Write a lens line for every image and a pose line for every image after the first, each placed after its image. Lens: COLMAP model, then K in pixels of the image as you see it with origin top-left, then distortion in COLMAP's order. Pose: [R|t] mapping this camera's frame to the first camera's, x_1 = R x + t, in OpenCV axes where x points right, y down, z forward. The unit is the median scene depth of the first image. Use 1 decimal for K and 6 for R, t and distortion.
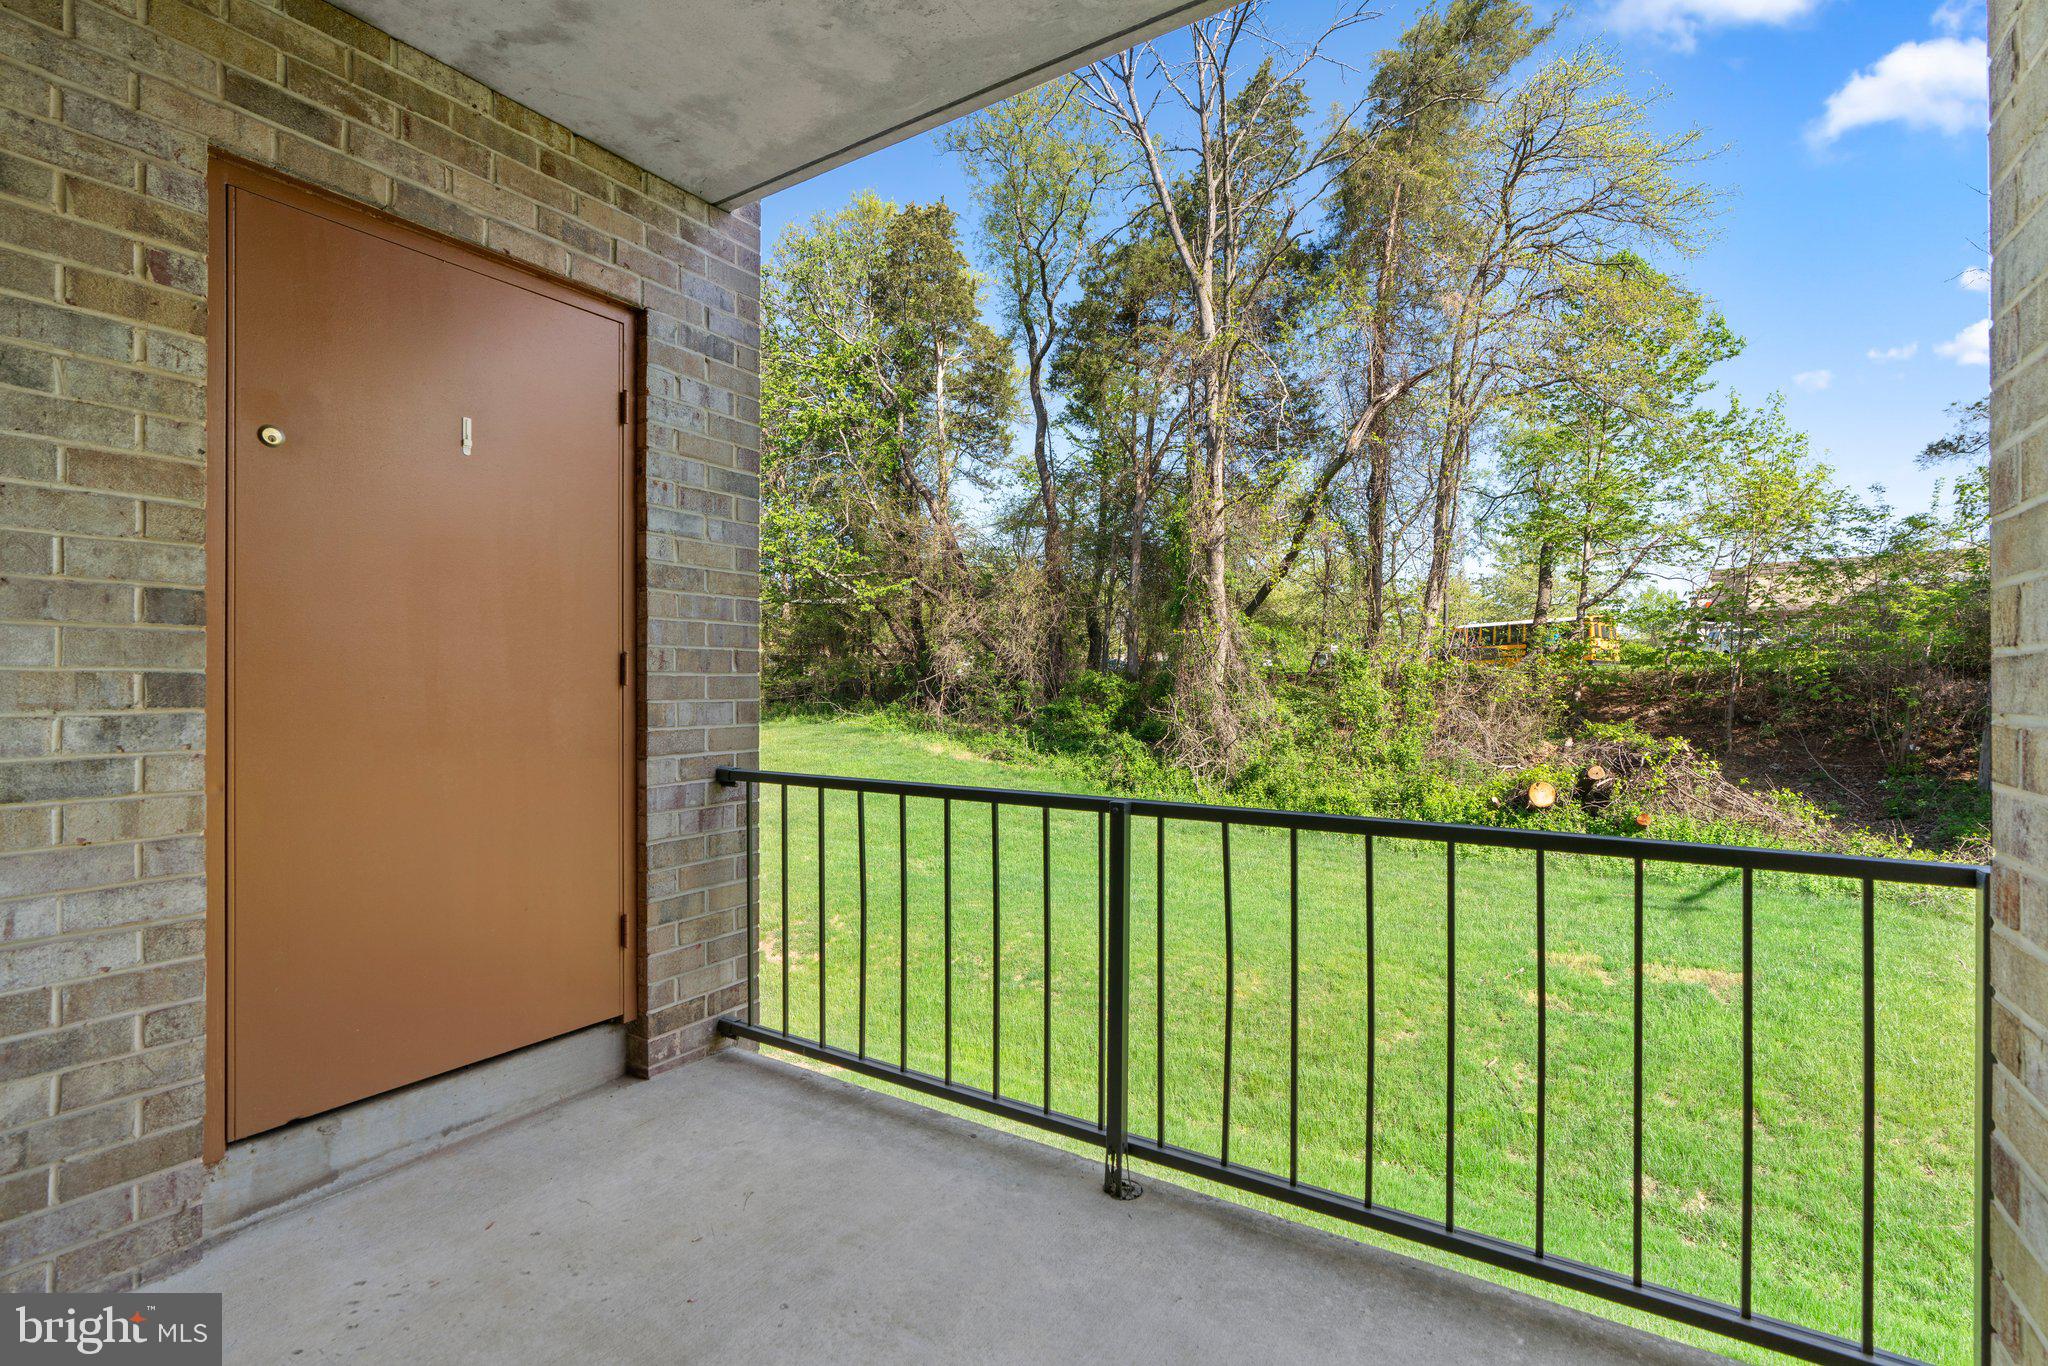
lens RADIAL K [[925.3, 0, 1033.8], [0, 925.3, 679.6], [0, 0, 1]] dist [-0.003764, 0.000114]
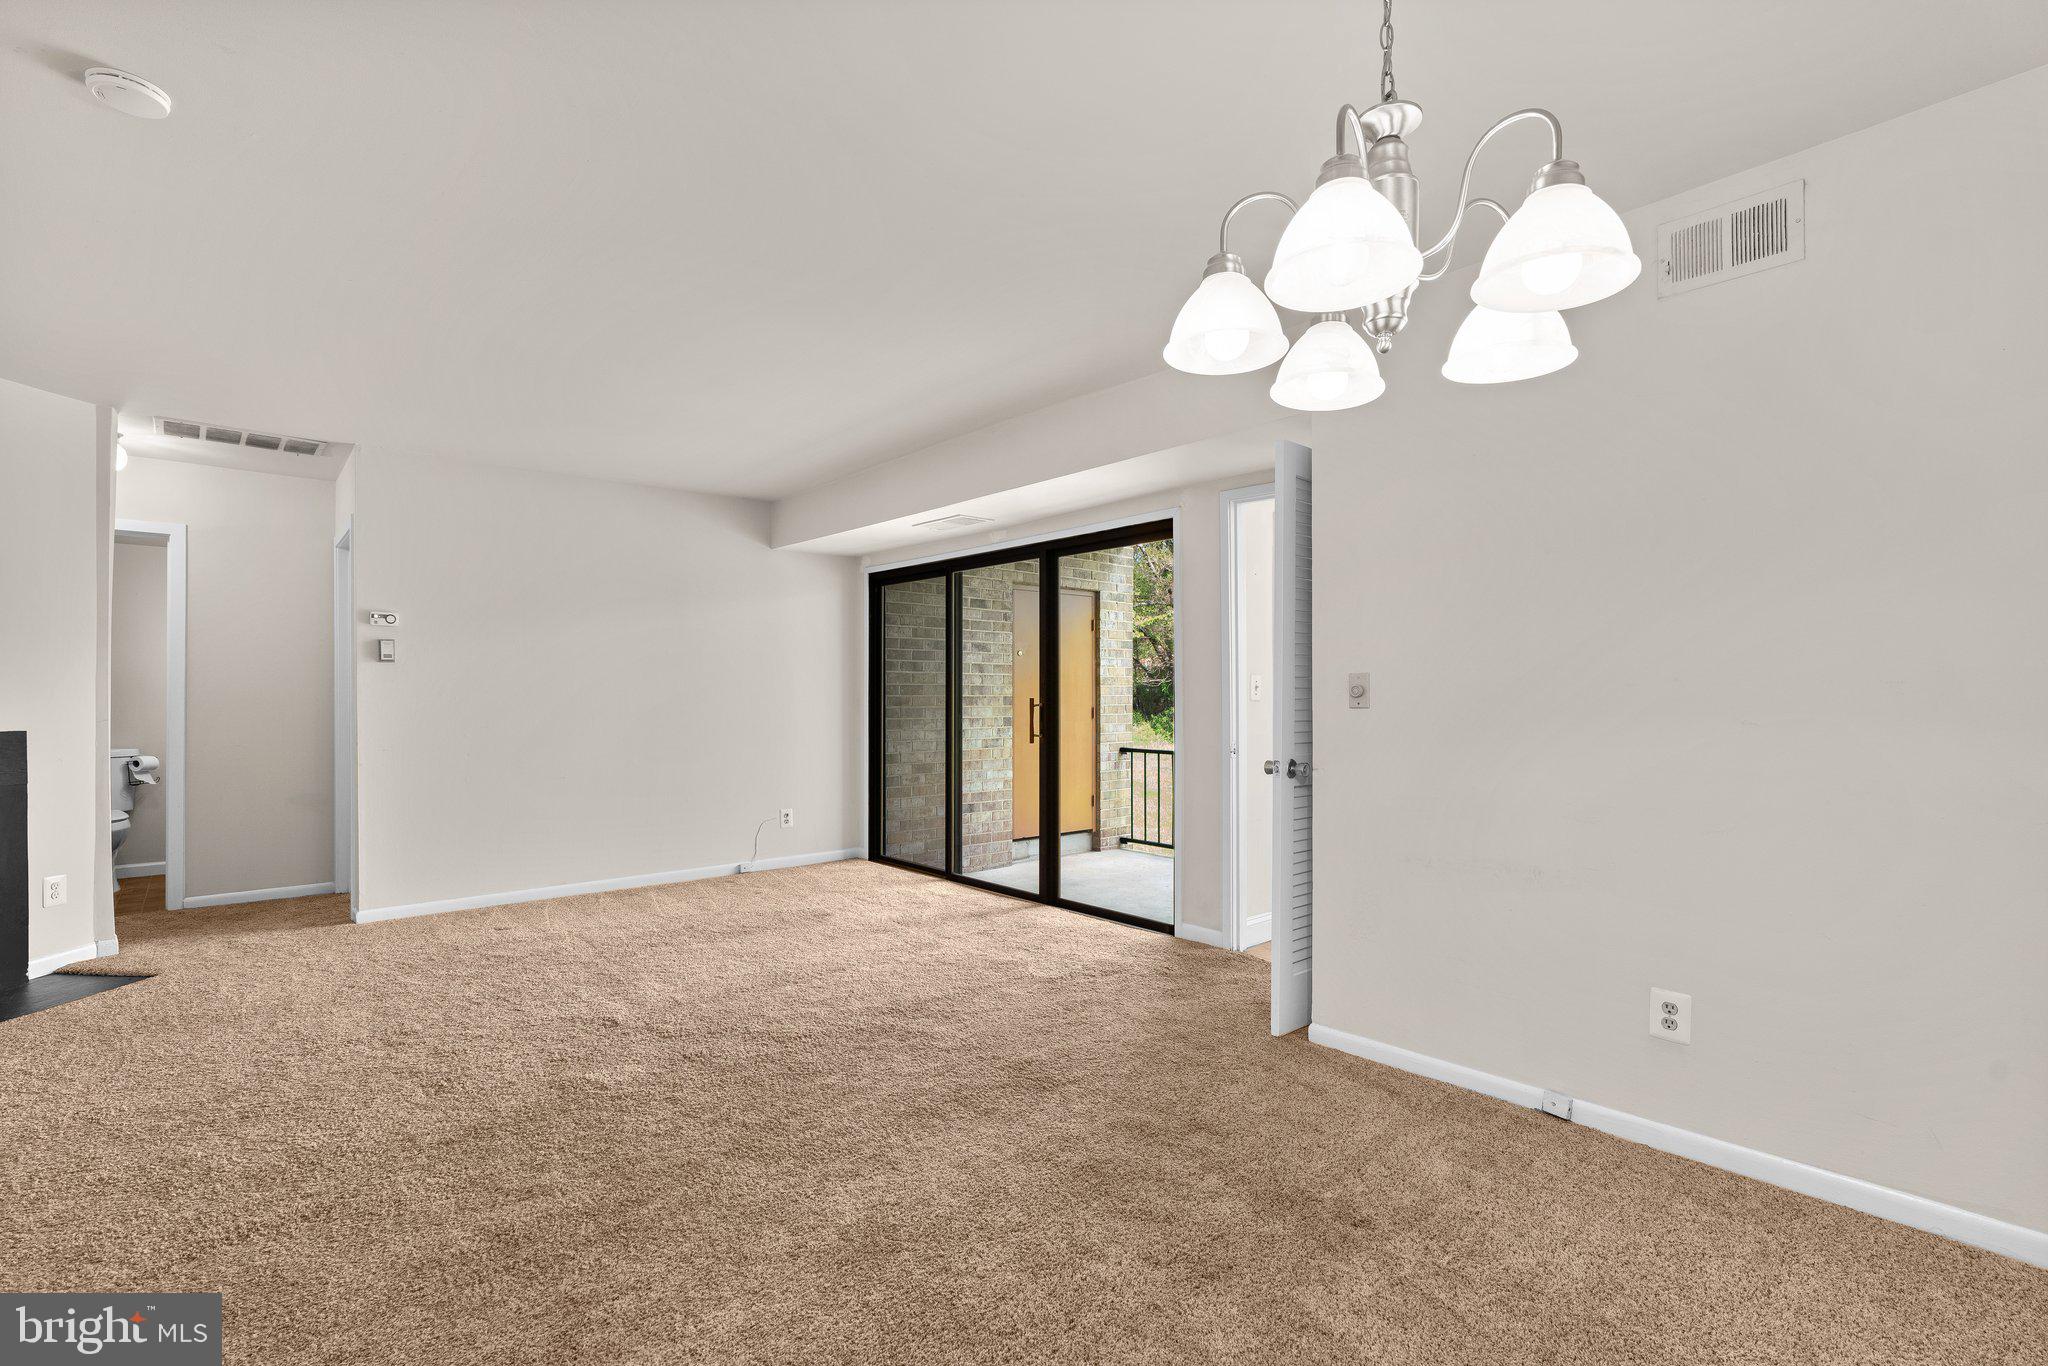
lens RADIAL K [[926.1, 0, 1025.6], [0, 926.1, 692.3], [0, 0, 1]] dist [-0.010705, 0.000871]
pose [[0.959163, -0.000325, -0.282853, 0.092667], [0.000970, 0.999997, 0.002138, -0.040705], [0.282852, -0.002325, 0.959161, -0.927874]]
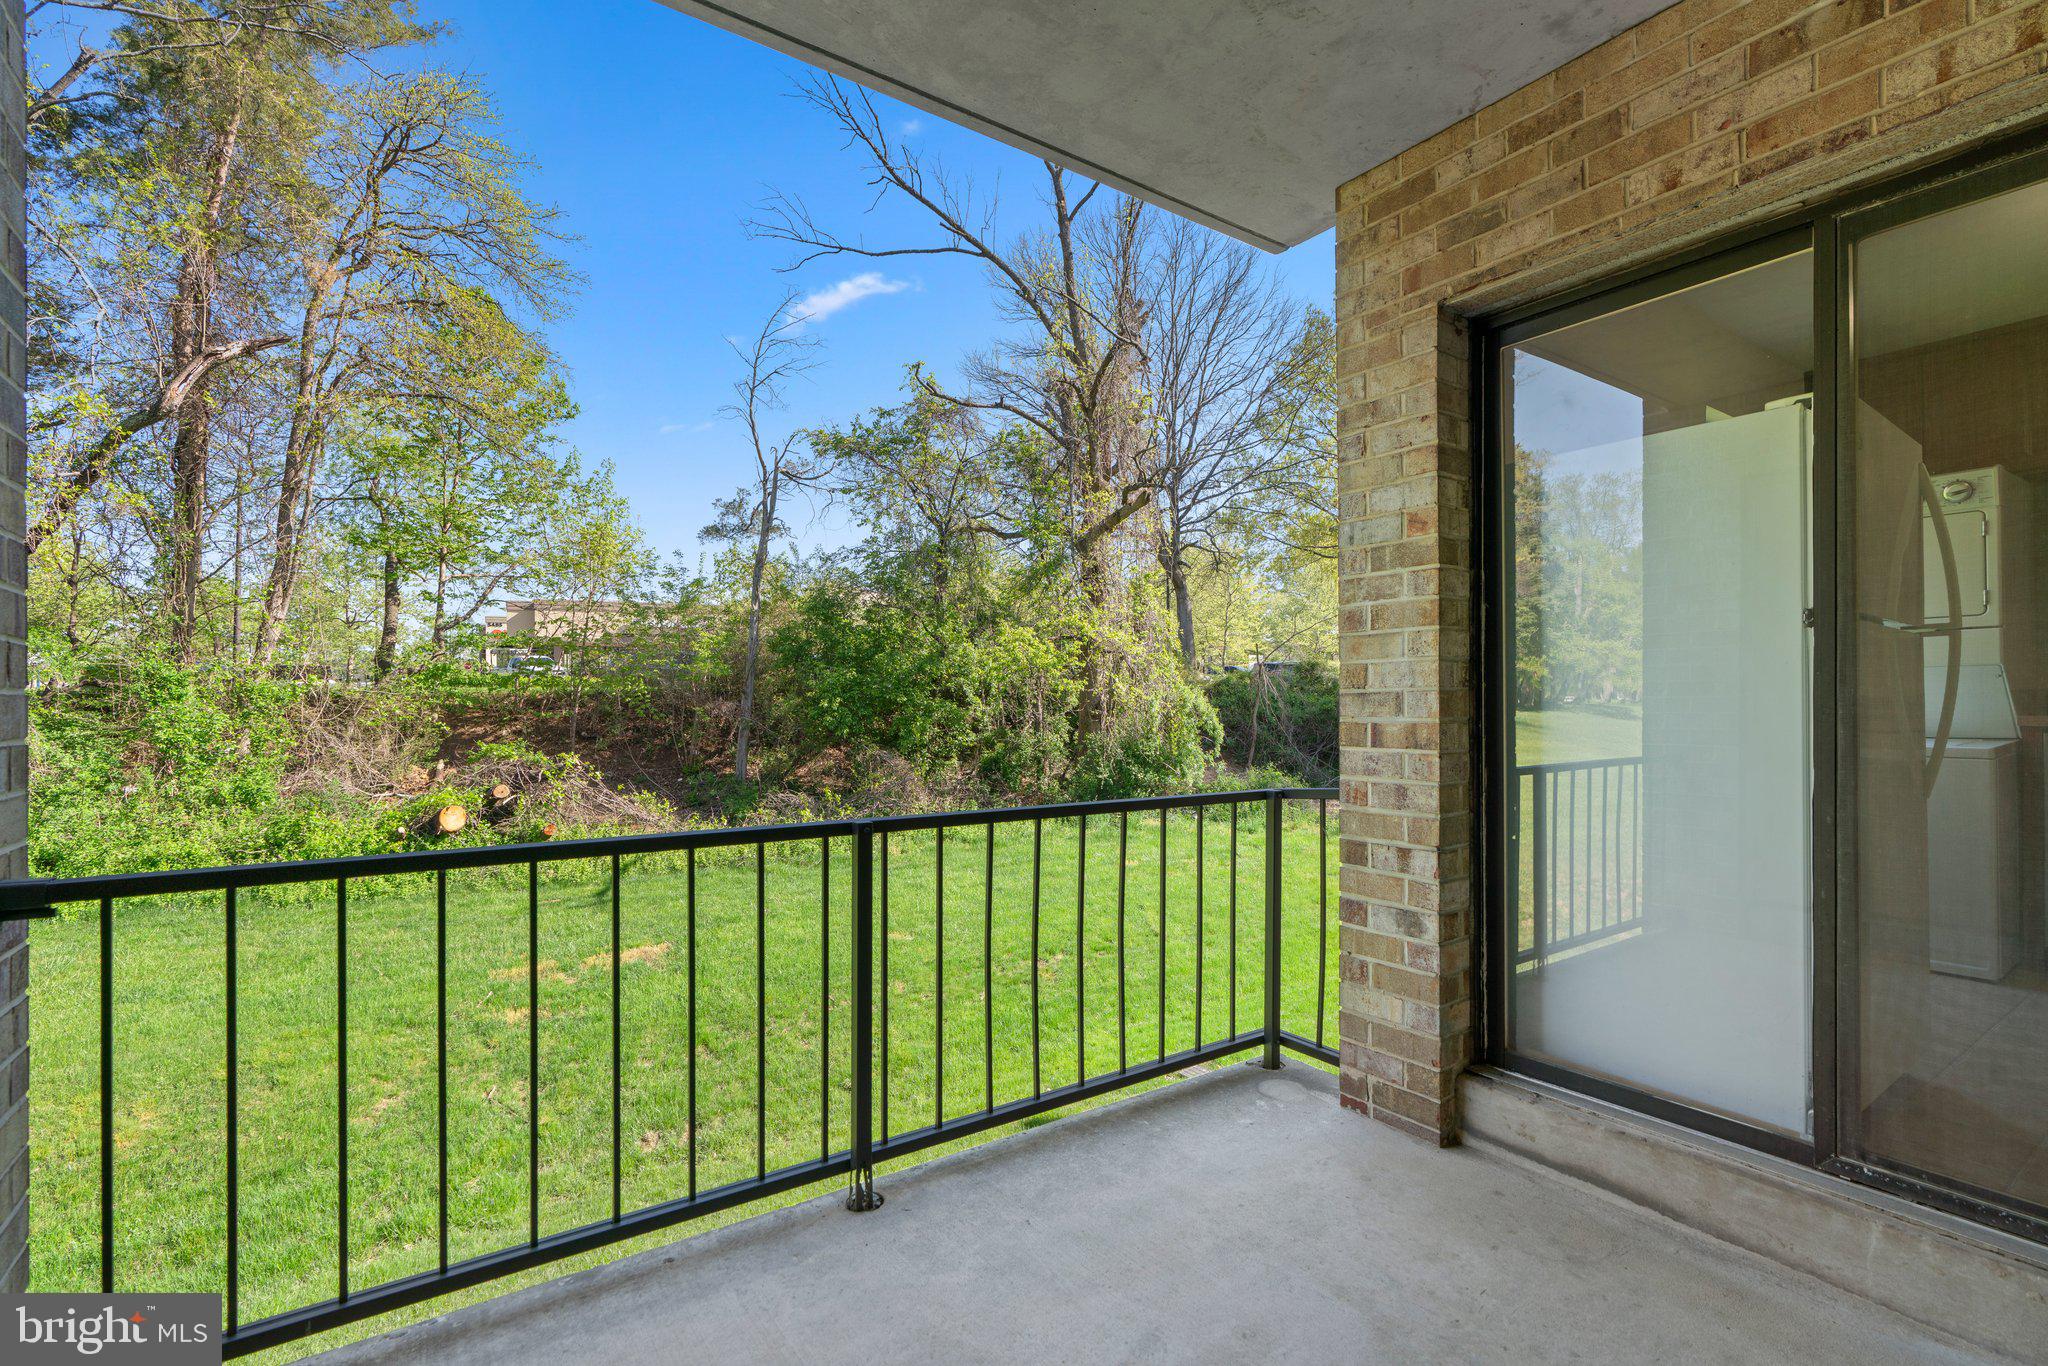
lens RADIAL K [[930.0, 0, 1001.6], [0, 930.0, 698.6], [0, 0, 1]] dist [-0.003059, -0.000203]
pose [[0.404680, 0.002153, 0.914456, -0.301912], [0.000071, 0.999997, -0.002386, -0.000737], [-0.914458, 0.001031, 0.404679, 0.171805]]
